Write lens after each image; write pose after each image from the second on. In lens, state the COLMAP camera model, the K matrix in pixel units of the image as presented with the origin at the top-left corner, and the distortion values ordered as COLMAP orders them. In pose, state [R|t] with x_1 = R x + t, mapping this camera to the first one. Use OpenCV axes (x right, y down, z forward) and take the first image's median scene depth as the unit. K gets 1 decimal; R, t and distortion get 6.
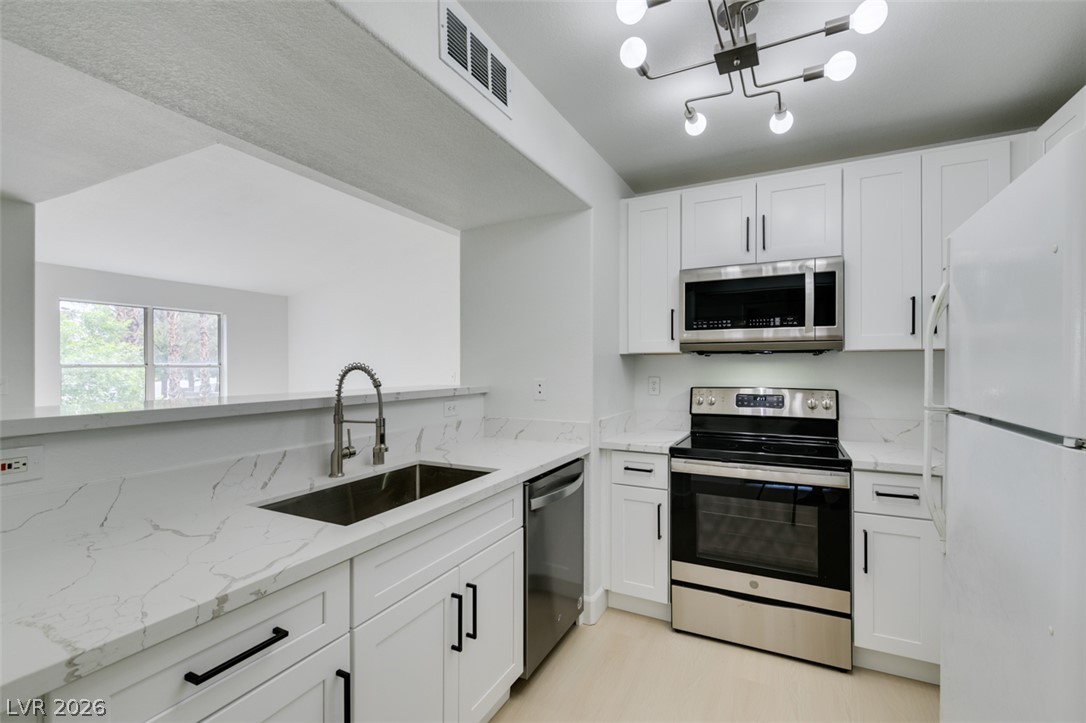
lens RADIAL K [[484.2, 0, 540.6], [0, 484.2, 365.2], [0, 0, 1]] dist [0.003938, -0.000594]
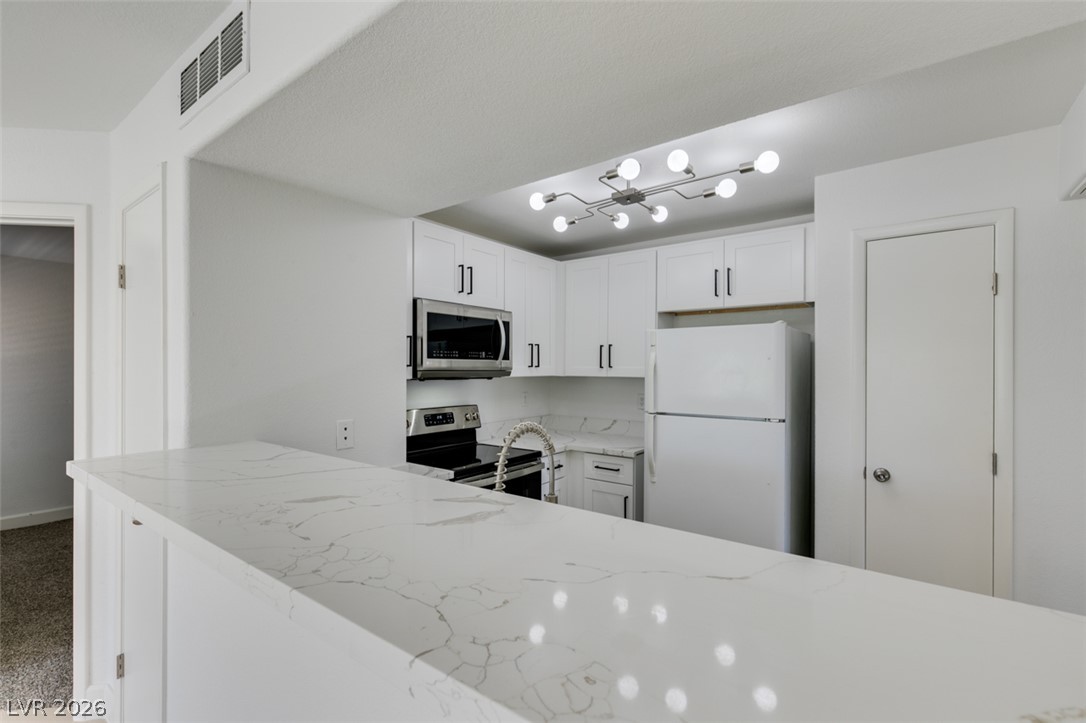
lens RADIAL K [[484.2, 0, 540.6], [0, 484.2, 365.2], [0, 0, 1]] dist [0.003938, -0.000594]
pose [[0.177322, 0.005680, 0.984137, -0.736395], [-0.004459, 0.999978, -0.004968, -0.057634], [-0.984143, -0.003508, 0.177343, 0.628135]]
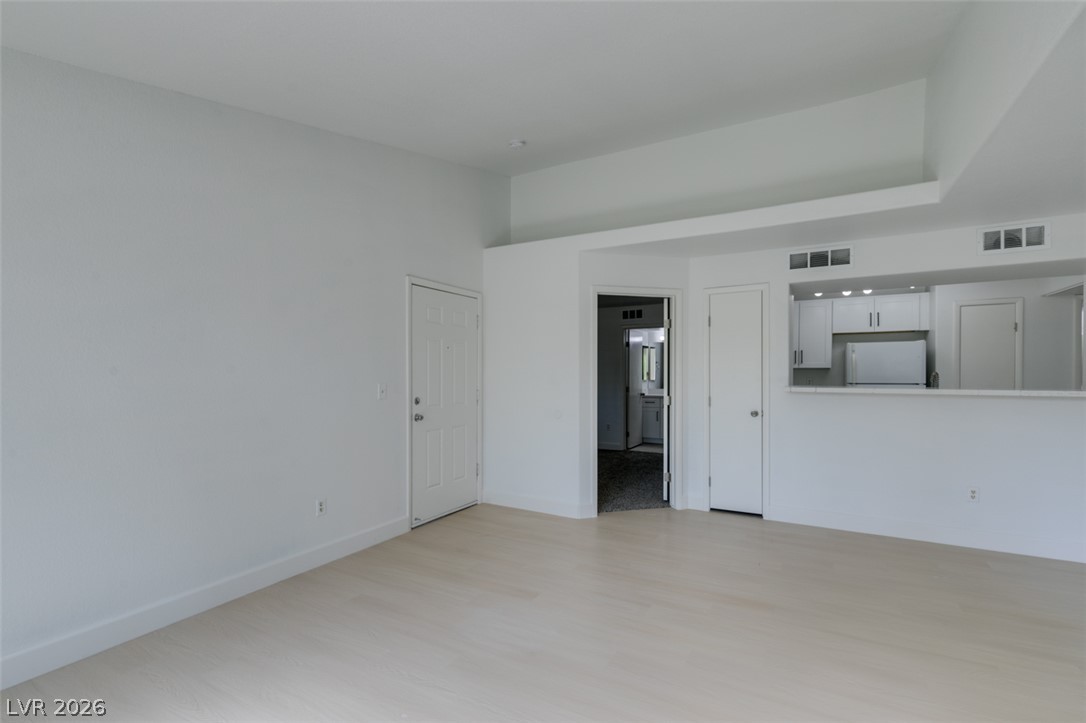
lens RADIAL K [[488.7, 0, 540.8], [0, 488.7, 379.3], [0, 0, 1]] dist [0.002108, -0.000509]
pose [[0.038782, -0.010384, 0.999194, -2.041171], [-0.001441, 0.999944, 0.010448, 0.007011], [-0.999247, -0.001845, 0.038765, 2.041828]]
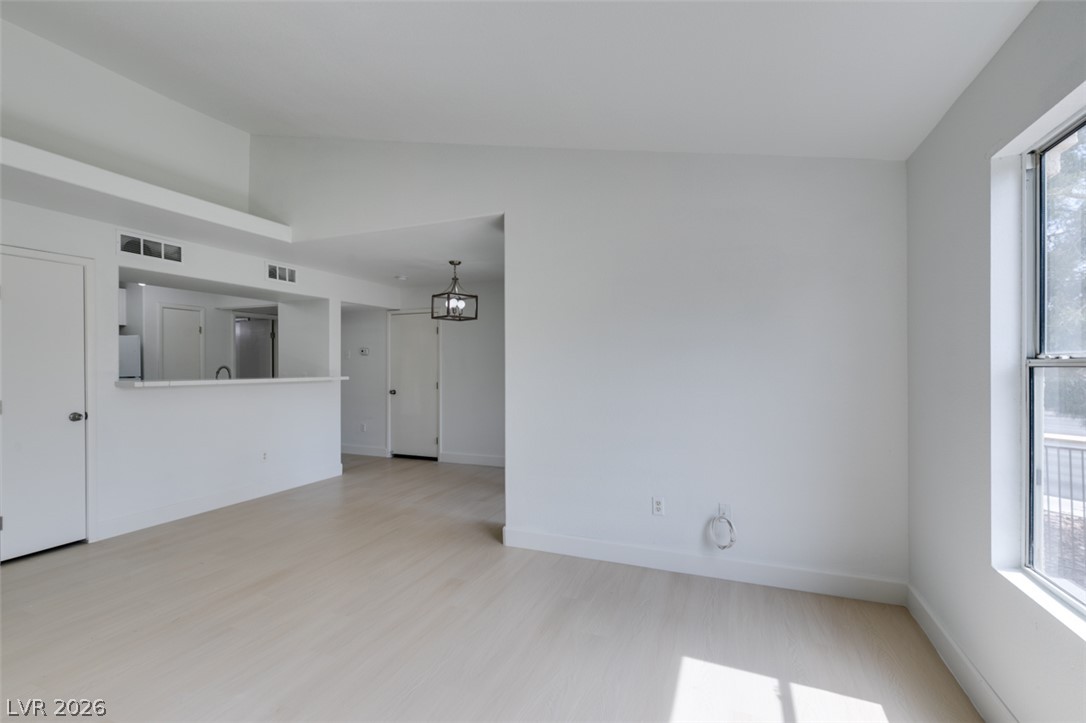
lens RADIAL K [[484.2, 0, 540.6], [0, 484.2, 365.2], [0, 0, 1]] dist [0.003938, -0.000594]
pose [[-0.996330, 0.004021, -0.085499, -1.442675], [0.004300, 0.999986, -0.003081, 0.008348], [0.085485, -0.003438, -0.996334, 2.904034]]
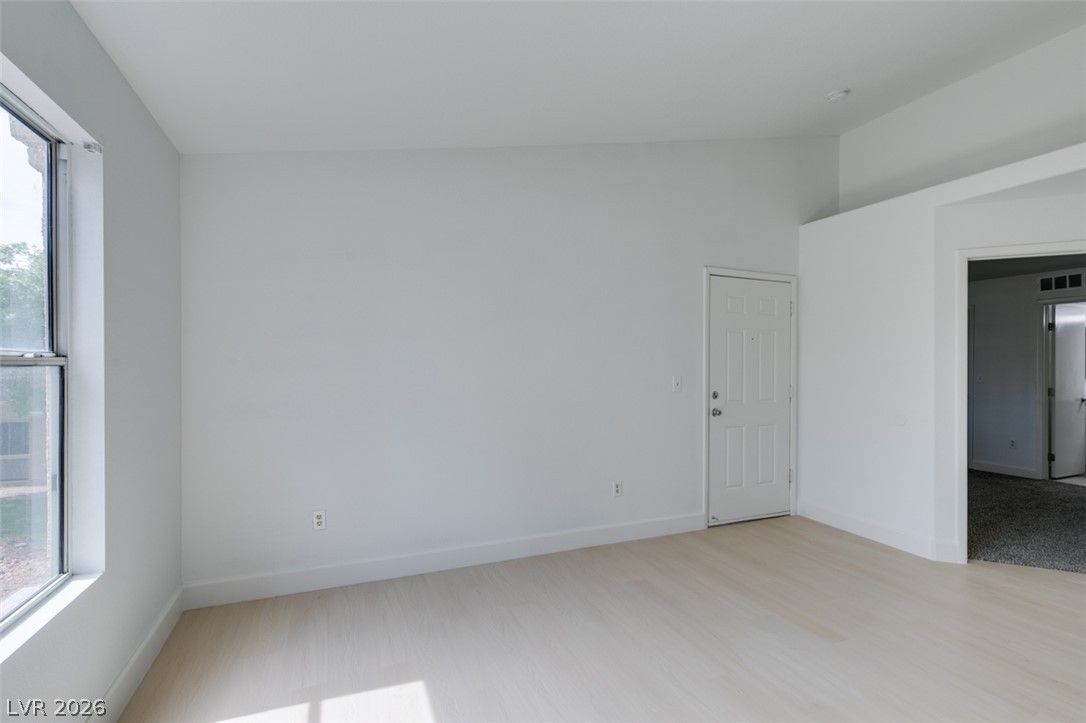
lens RADIAL K [[487.5, 0, 540.4], [0, 487.5, 364.5], [0, 0, 1]] dist [0.002780, -0.000390]
pose [[0.645135, 0.007331, 0.764033, -1.988127], [-0.008313, 0.999962, -0.002575, 0.007138], [-0.764023, -0.004690, 0.645172, 1.928814]]
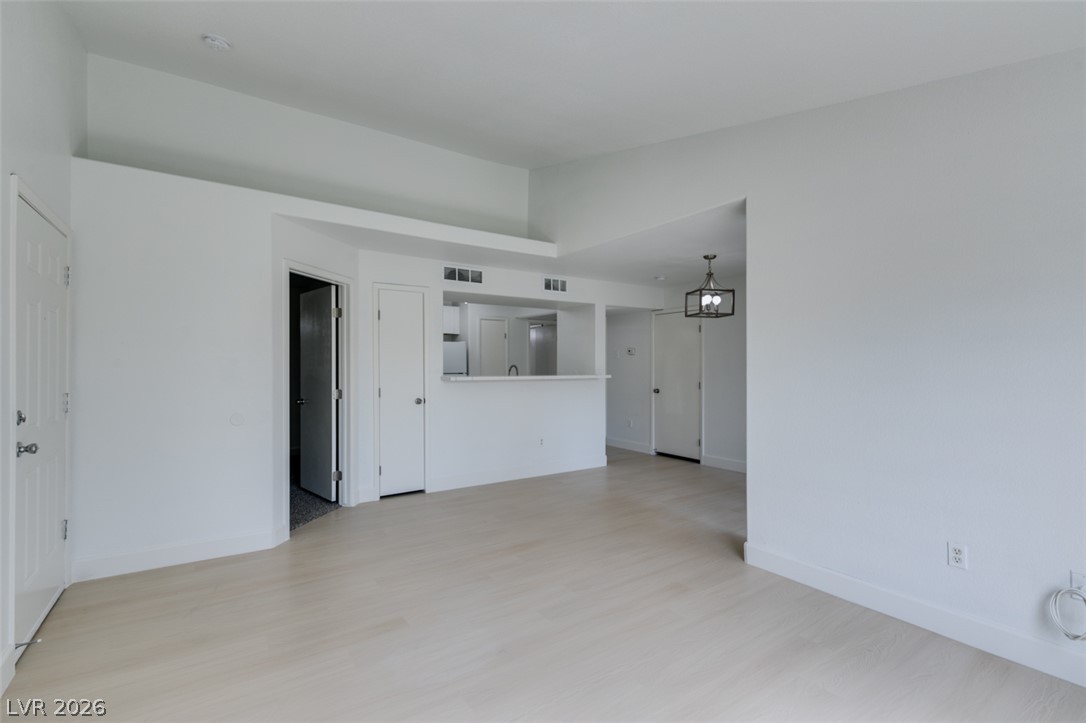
lens RADIAL K [[484.2, 0, 540.6], [0, 484.2, 365.2], [0, 0, 1]] dist [0.003938, -0.000594]
pose [[-0.878173, 0.002540, 0.478336, -1.603158], [0.000950, 0.999993, -0.003566, 0.009836], [-0.478342, -0.002677, -0.878170, 2.873580]]
